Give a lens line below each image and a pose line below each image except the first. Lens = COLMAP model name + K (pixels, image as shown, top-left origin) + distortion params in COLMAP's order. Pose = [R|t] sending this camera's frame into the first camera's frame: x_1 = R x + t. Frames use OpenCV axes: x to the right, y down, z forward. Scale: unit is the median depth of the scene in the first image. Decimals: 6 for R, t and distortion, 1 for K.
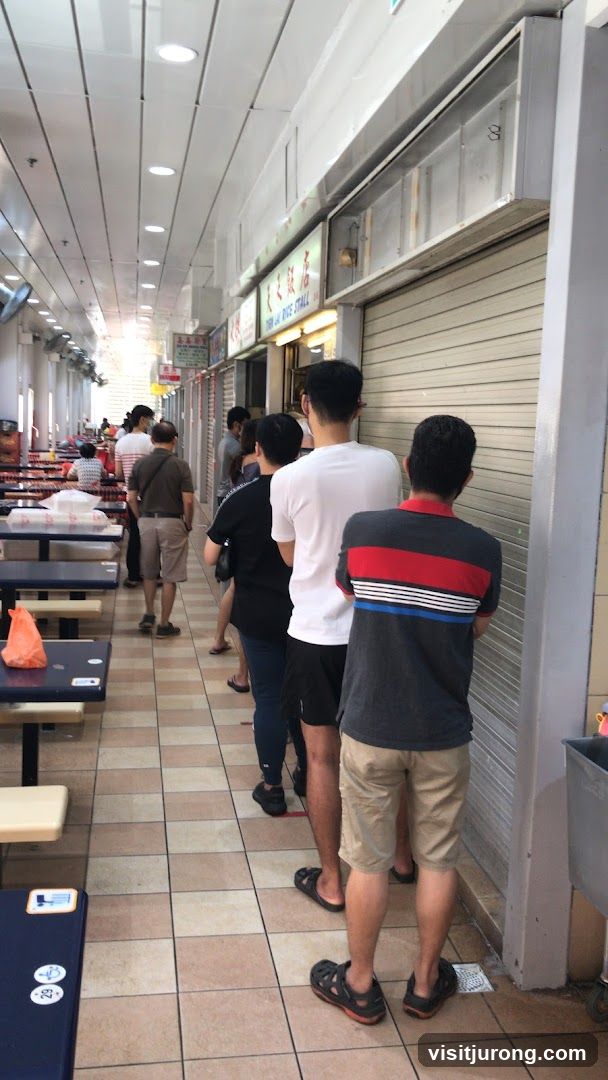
lens RADIAL K [[957.4, 0, 273.1], [0, 957.4, 520.5], [0, 0, 1]] dist [0.040637, -0.000526]
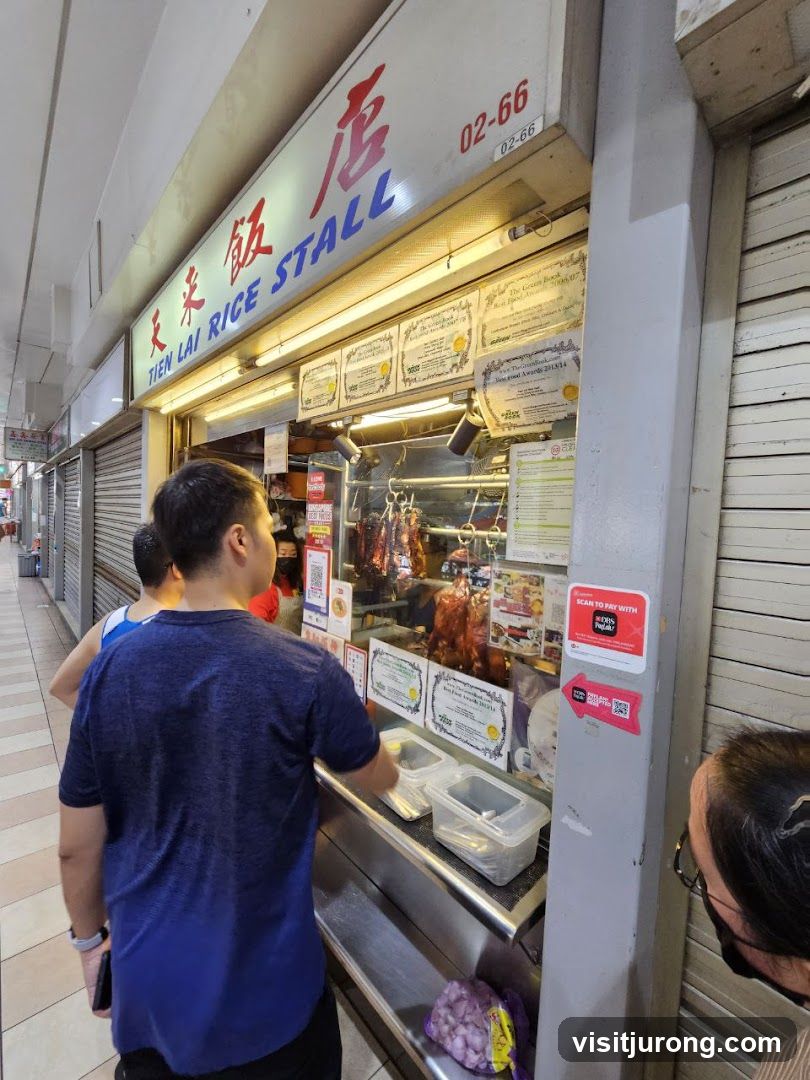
lens RADIAL K [[446.7, 0, 399.0], [0, 446.7, 543.8], [0, 0, 1]] dist [-0.011843, 0.000888]
pose [[0.826105, -0.022612, 0.563063, -0.059949], [0.038507, 0.999124, -0.016372, -0.106937], [-0.562200, 0.035207, 0.826252, 0.941914]]
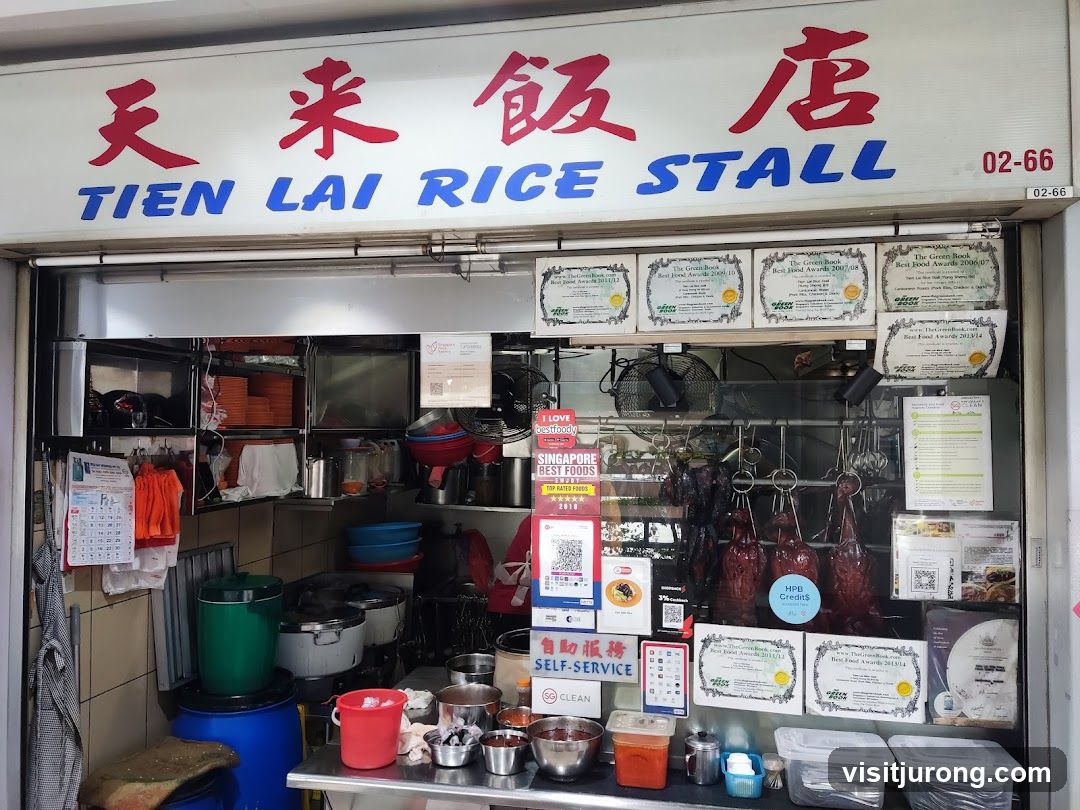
lens RADIAL K [[783.5, 0, 548.6], [0, 783.5, 411.9], [0, 0, 1]] dist [0.136263, -0.218348]
pose [[0.327925, -0.007650, 0.944673, -0.350143], [0.105164, 0.994048, -0.028456, -0.160973], [-0.938832, 0.108677, 0.326778, 1.143326]]
